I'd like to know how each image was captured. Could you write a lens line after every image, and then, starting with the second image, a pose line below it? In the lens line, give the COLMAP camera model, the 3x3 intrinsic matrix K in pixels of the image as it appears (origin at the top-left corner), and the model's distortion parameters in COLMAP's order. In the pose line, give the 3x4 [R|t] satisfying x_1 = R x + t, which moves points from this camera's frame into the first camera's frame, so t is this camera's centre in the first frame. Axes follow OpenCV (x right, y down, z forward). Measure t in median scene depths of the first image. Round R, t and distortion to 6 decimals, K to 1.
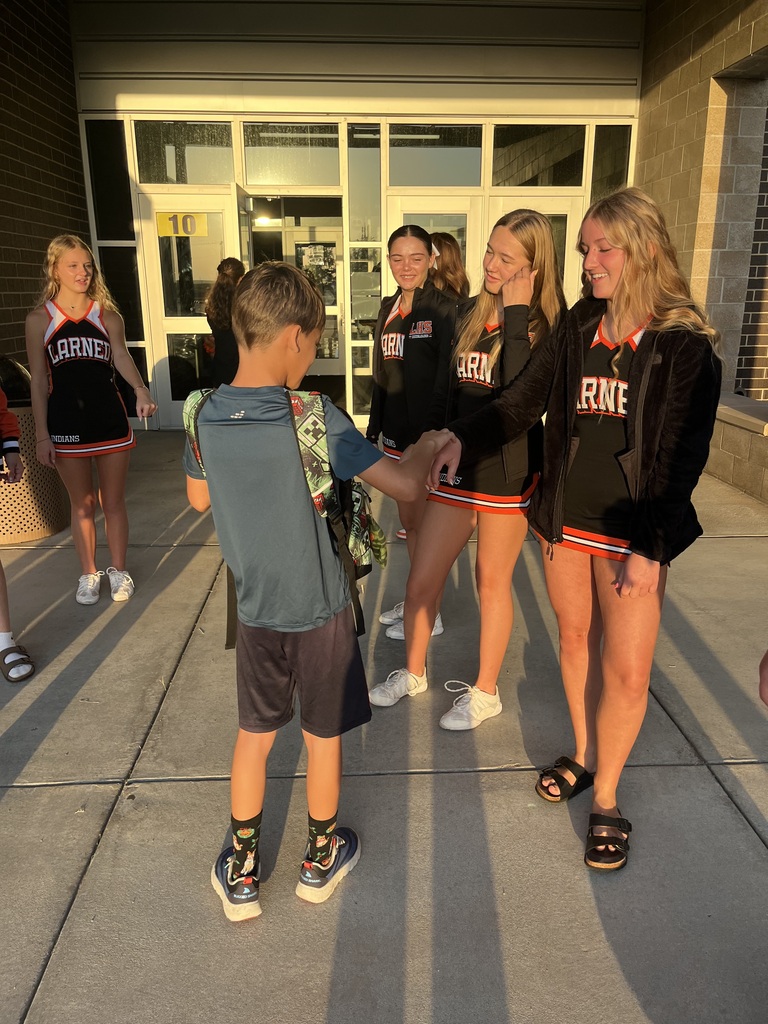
lens RADIAL K [[759.2, 0, 384.0], [0, 759.2, 512.0], [0, 0, 1]] dist [0.037394, -0.089155]
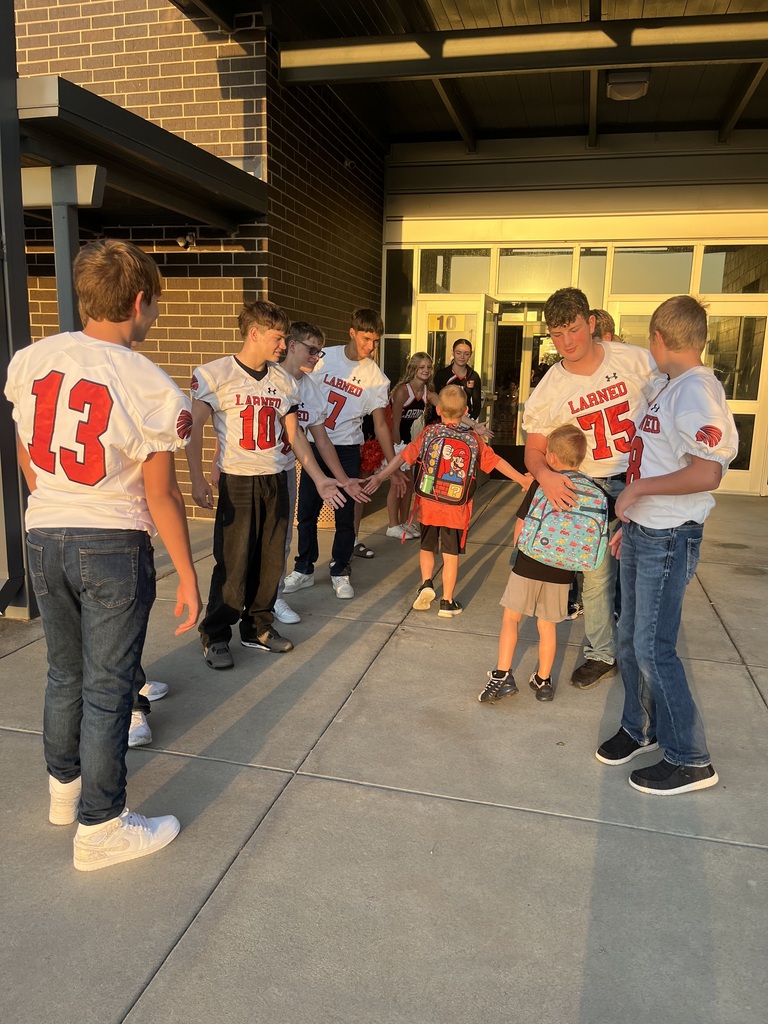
lens RADIAL K [[759.2, 0, 384.0], [0, 759.2, 512.0], [0, 0, 1]] dist [0.037394, -0.089155]
pose [[0.953218, 0.082747, -0.290739, 0.047266], [-0.112776, 0.989710, -0.088065, 0.082864], [0.280460, 0.116734, 0.952741, -0.271107]]
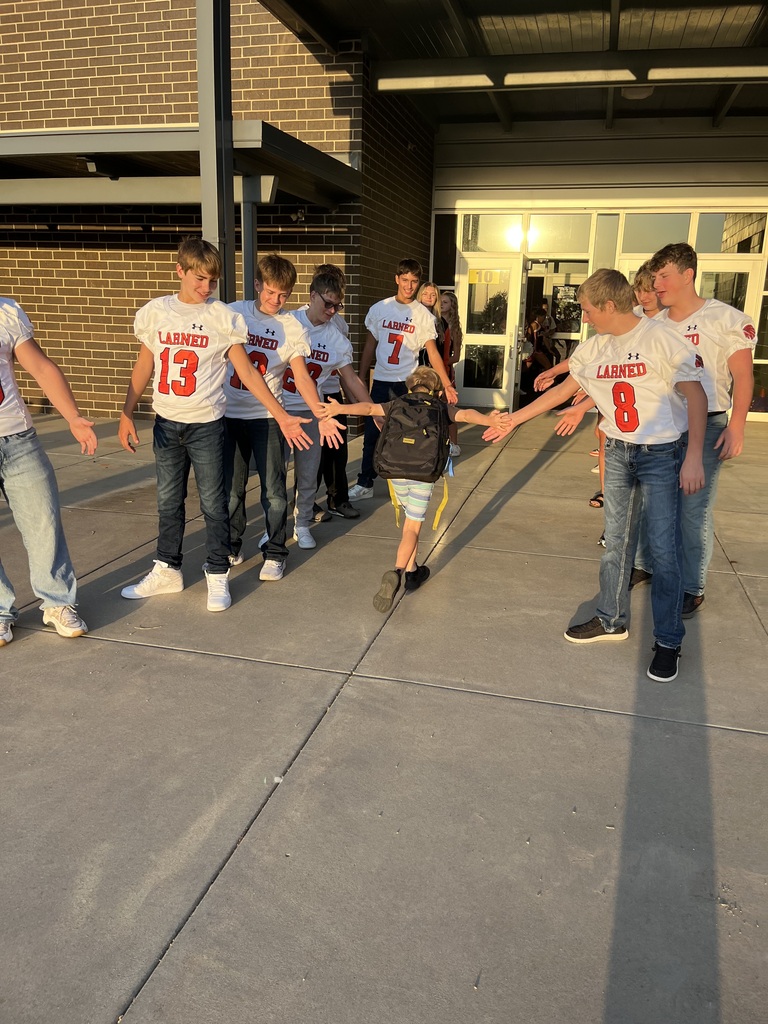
lens RADIAL K [[797.1, 0, 384.0], [0, 797.1, 512.0], [0, 0, 1]] dist [0.005120, -0.000167]
pose [[0.953404, 0.098464, -0.285176, 0.061710], [-0.112331, 0.993135, -0.032641, 0.197096], [0.280004, 0.063154, 0.957919, -0.646909]]
